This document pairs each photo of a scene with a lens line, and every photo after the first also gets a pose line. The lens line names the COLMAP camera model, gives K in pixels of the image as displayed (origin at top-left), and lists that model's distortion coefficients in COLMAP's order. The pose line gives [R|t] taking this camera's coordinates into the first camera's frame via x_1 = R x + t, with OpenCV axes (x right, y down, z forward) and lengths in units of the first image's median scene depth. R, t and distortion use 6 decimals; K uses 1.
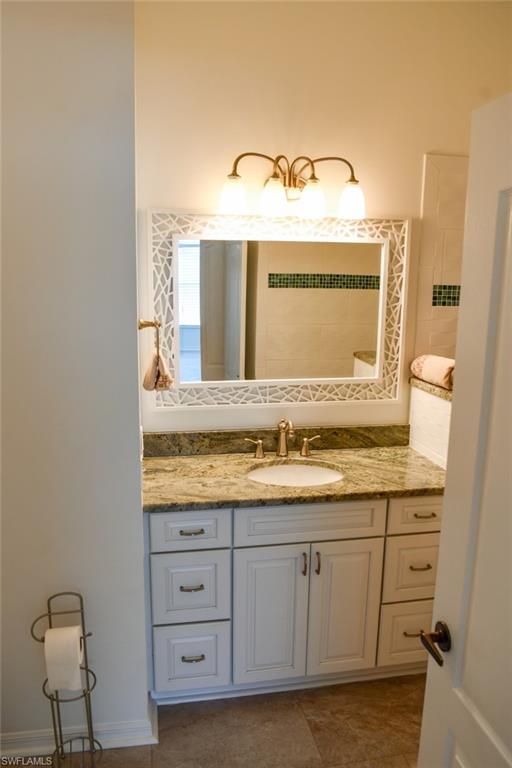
lens RADIAL K [[546.0, 0, 243.4], [0, 546.0, 384.4], [0, 0, 1]] dist [-0.064032, 0.003966]
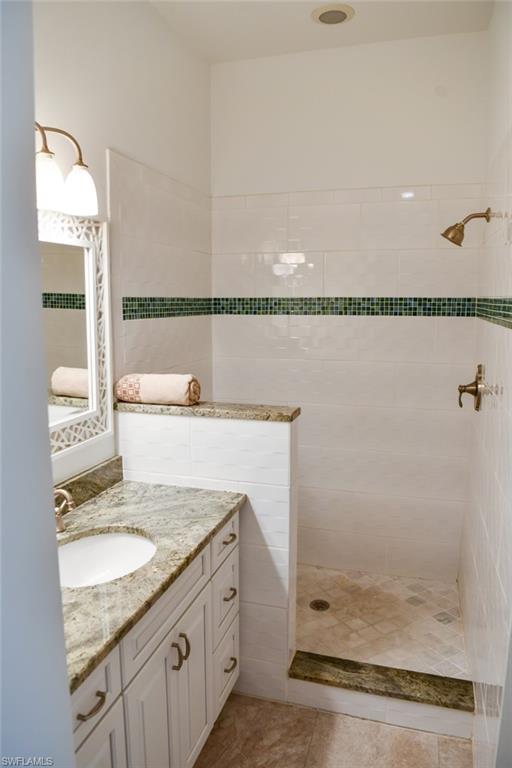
lens RADIAL K [[546.0, 0, 243.4], [0, 546.0, 384.4], [0, 0, 1]] dist [-0.064032, 0.003966]
pose [[0.476869, -0.142643, 0.867323, -0.368756], [0.171331, 0.982902, 0.067450, -0.069331], [-0.862115, 0.116434, 0.493154, 0.407544]]
